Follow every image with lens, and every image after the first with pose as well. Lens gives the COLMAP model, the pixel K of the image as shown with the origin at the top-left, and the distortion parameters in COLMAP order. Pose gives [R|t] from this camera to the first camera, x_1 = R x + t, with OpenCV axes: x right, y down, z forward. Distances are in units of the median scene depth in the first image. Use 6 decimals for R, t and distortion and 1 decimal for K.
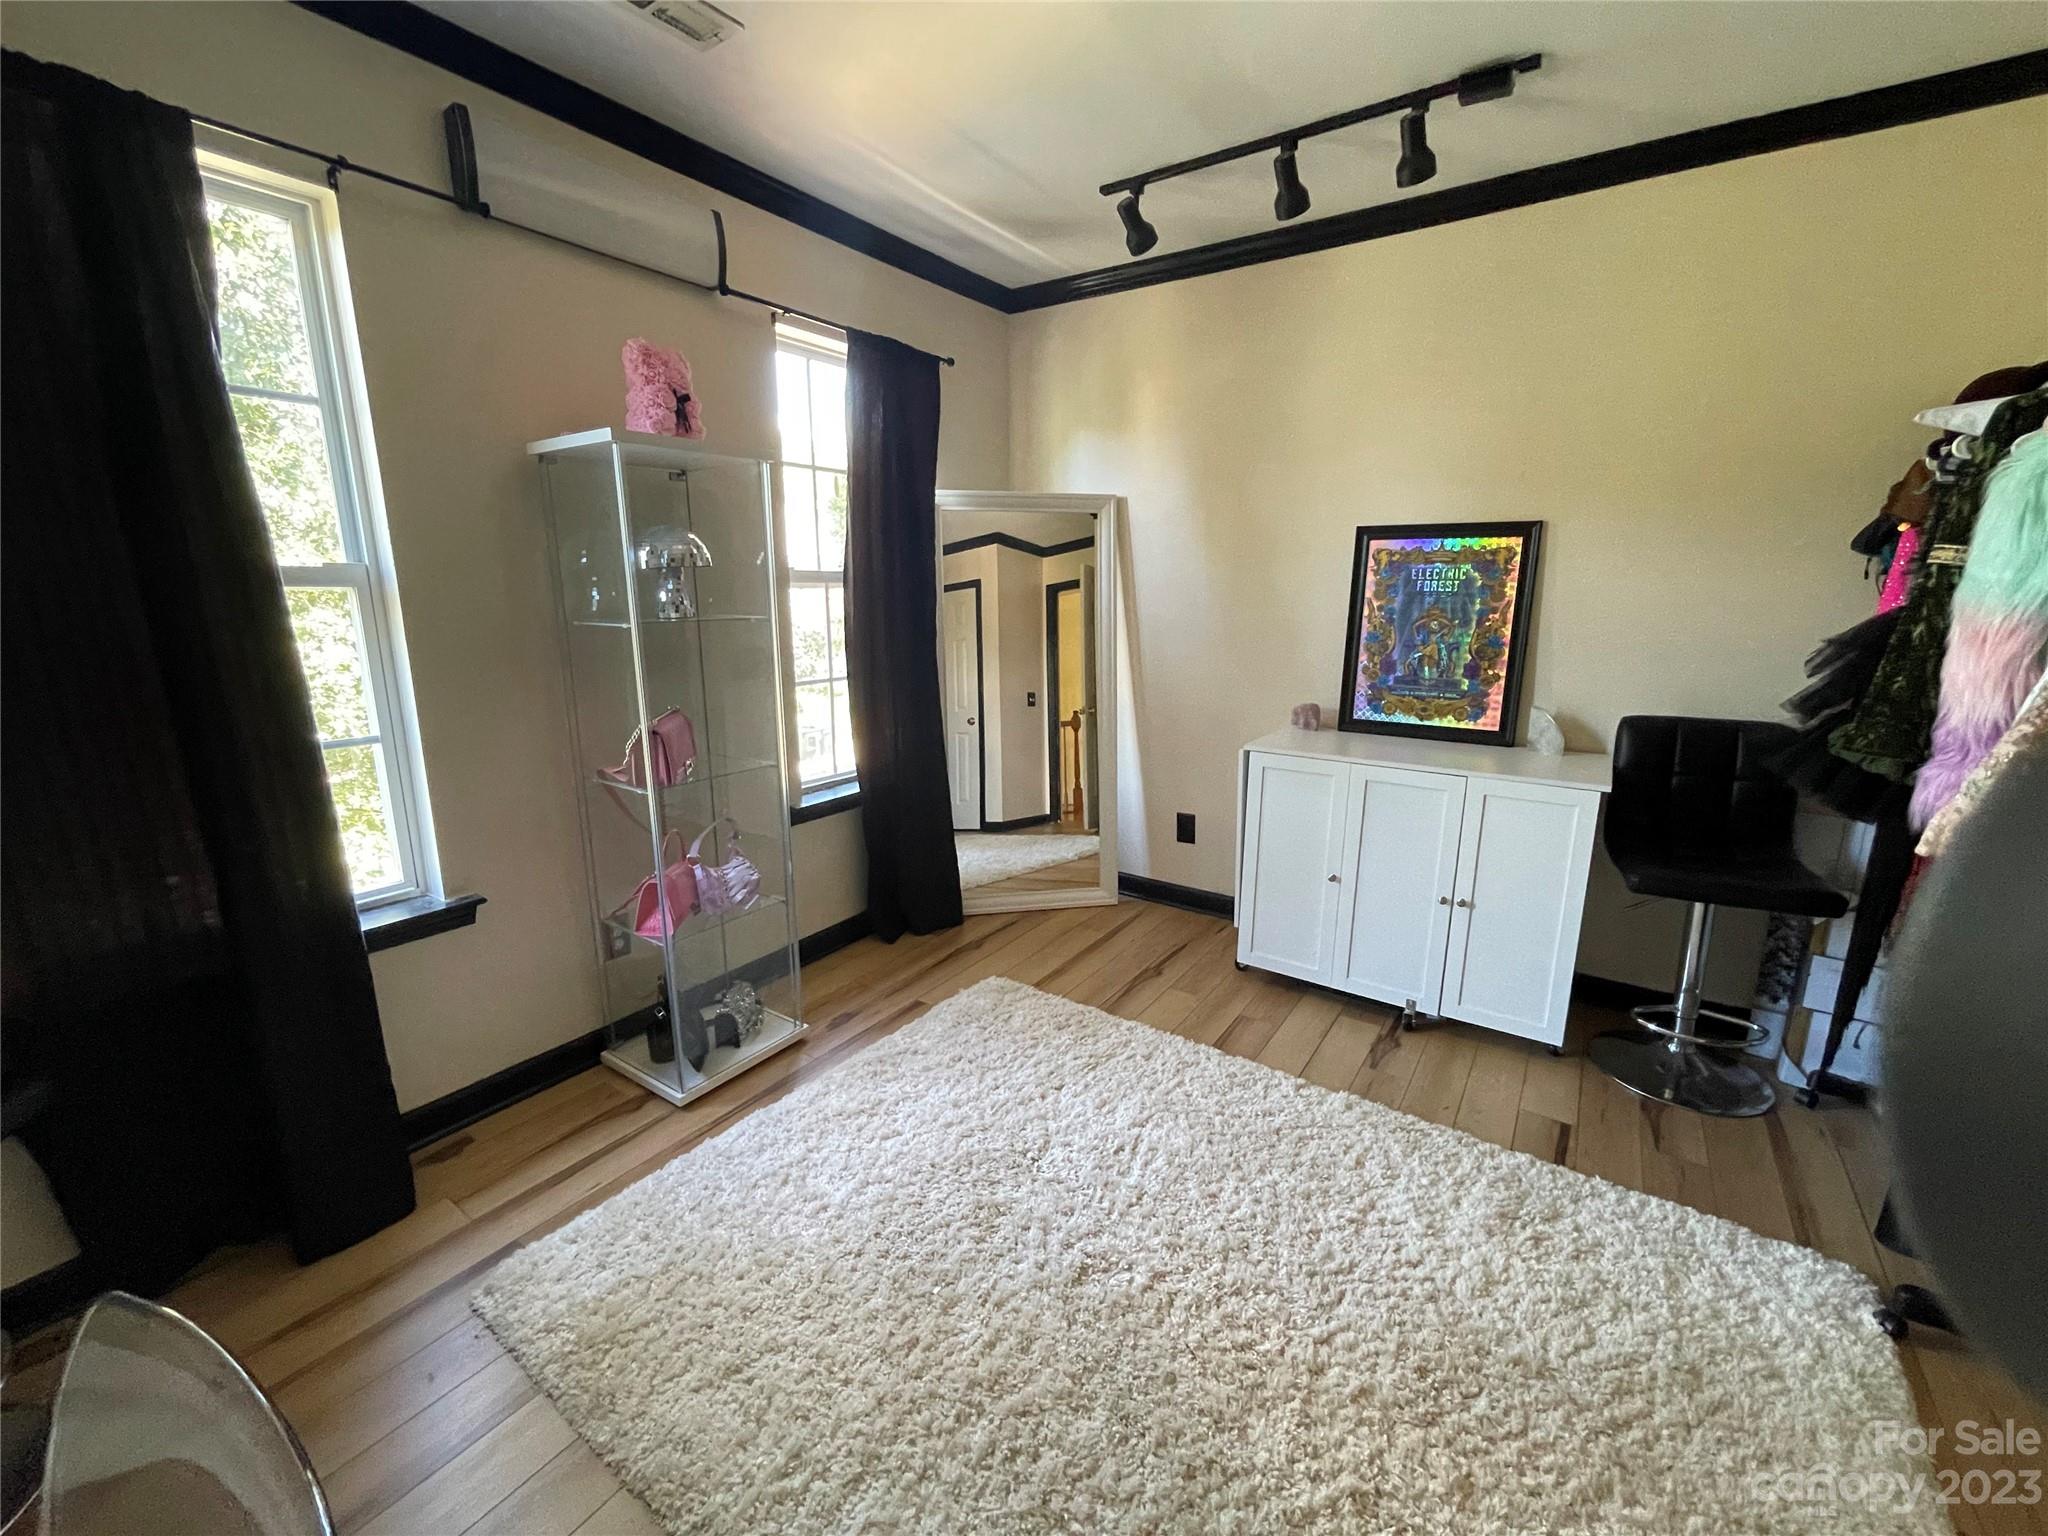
lens RADIAL K [[828.9, 0, 1029.3], [0, 828.9, 766.8], [0, 0, 1]] dist [-0.005011, 0.001001]
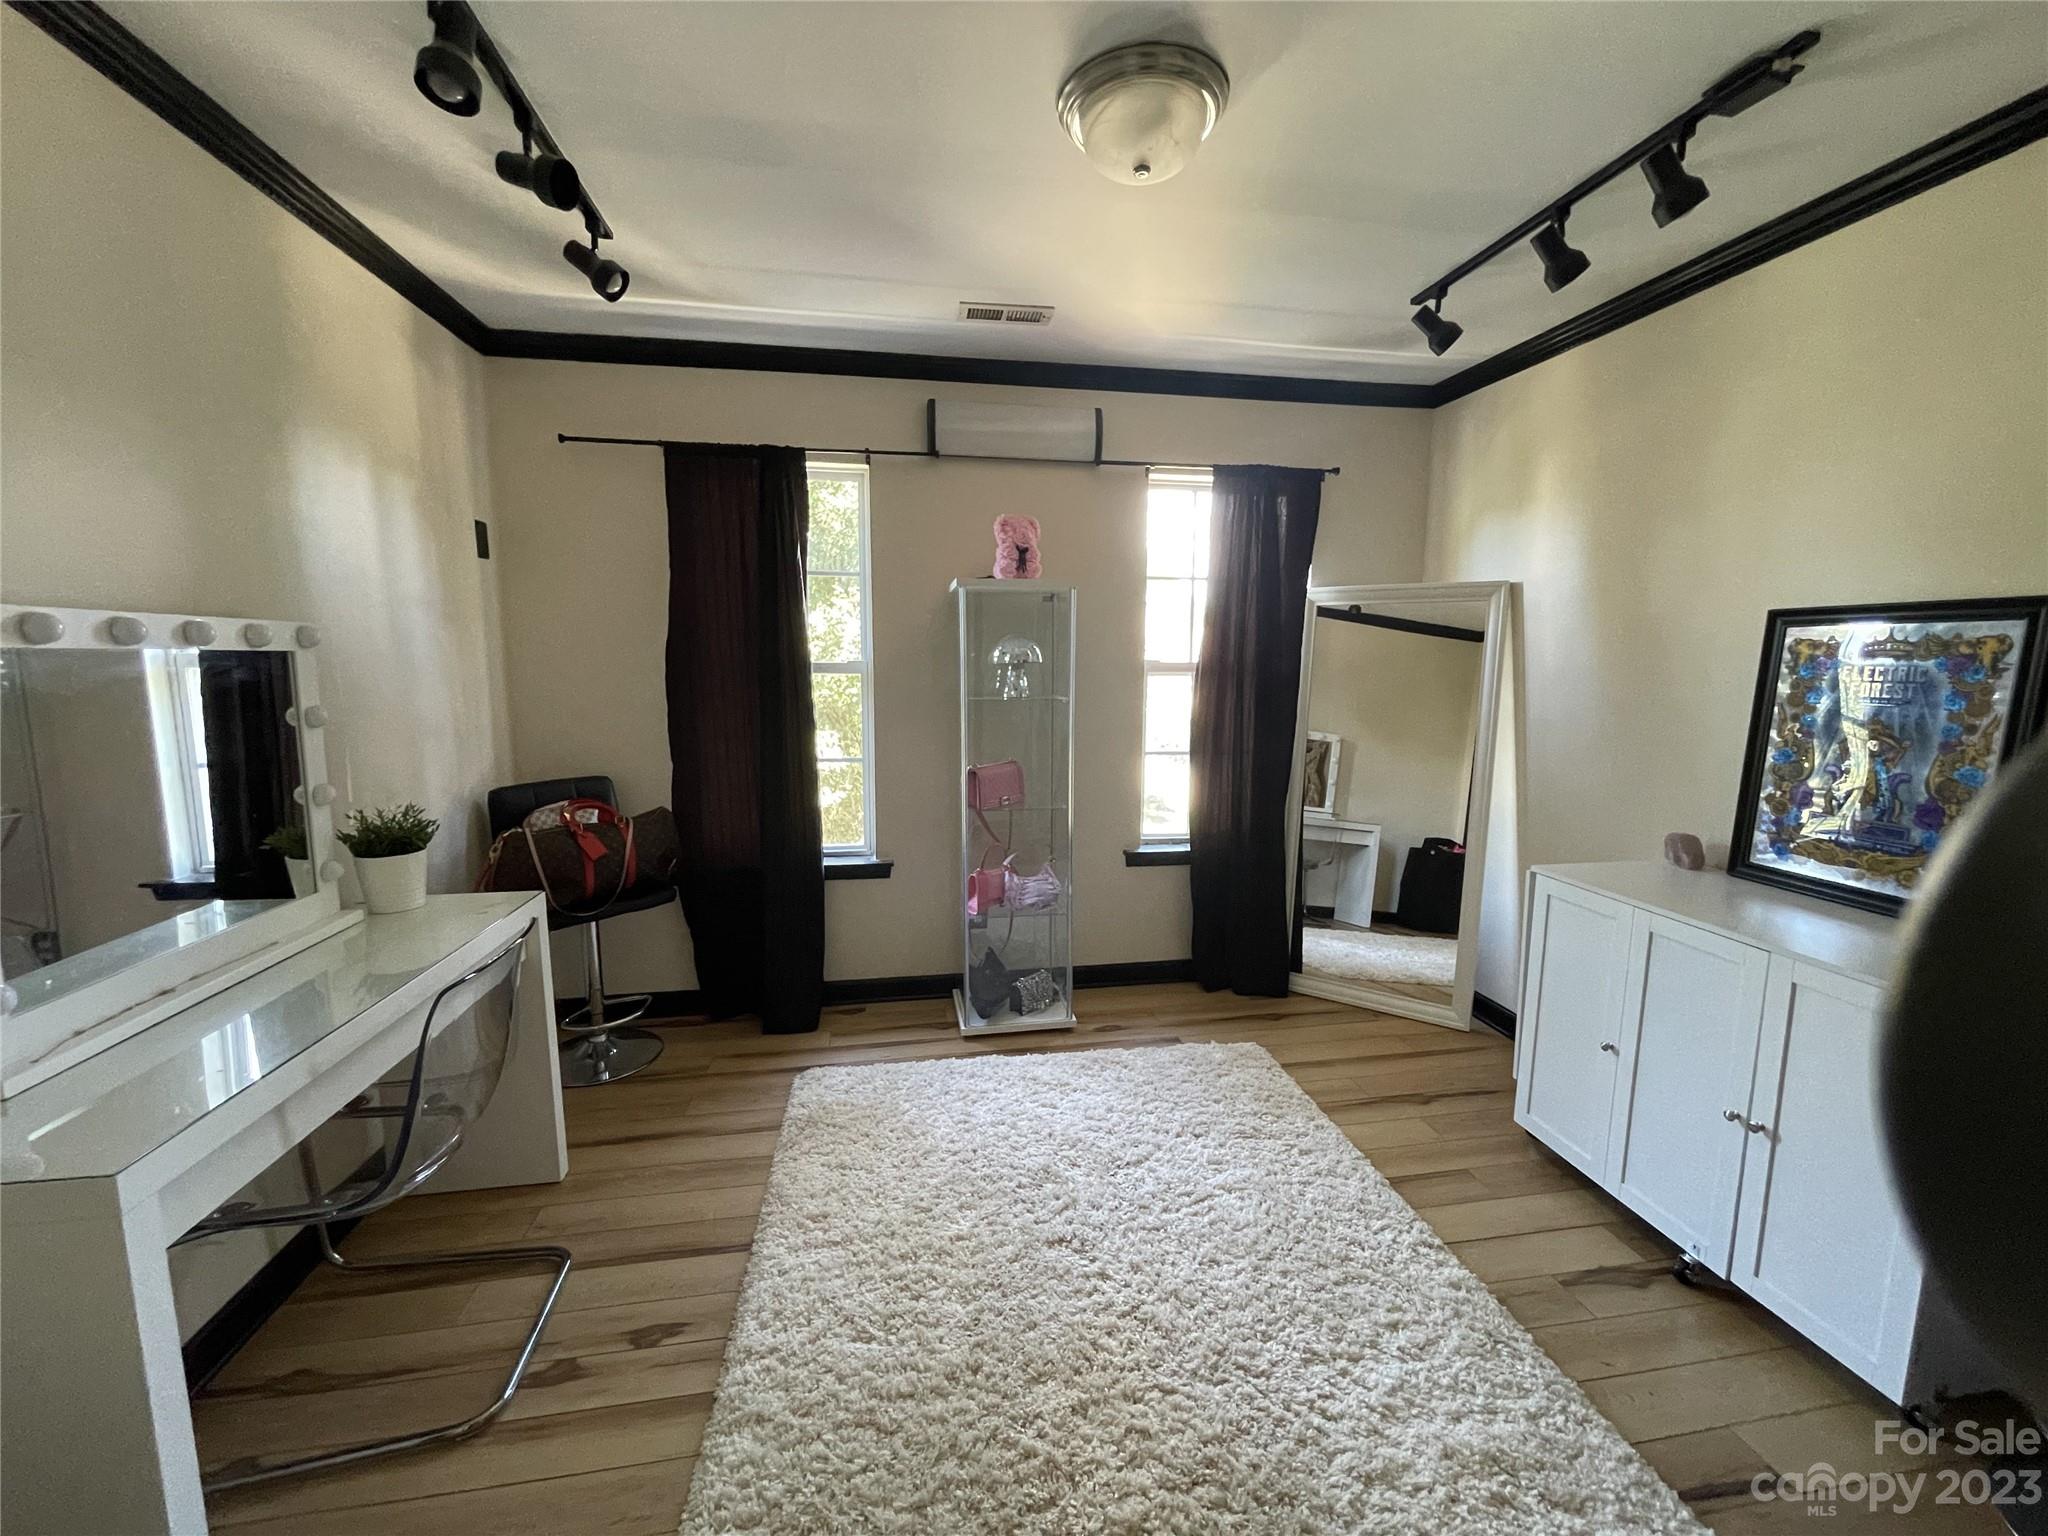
lens RADIAL K [[820.0, 0, 1024.0], [0, 820.0, 768.0], [0, 0, 1]] dist [0.000436, -0.000031]
pose [[0.703269, 0.096713, -0.704315, 0.516036], [-0.157966, 0.987196, -0.022174, -0.025473], [0.693152, 0.126852, 0.709542, 0.013868]]
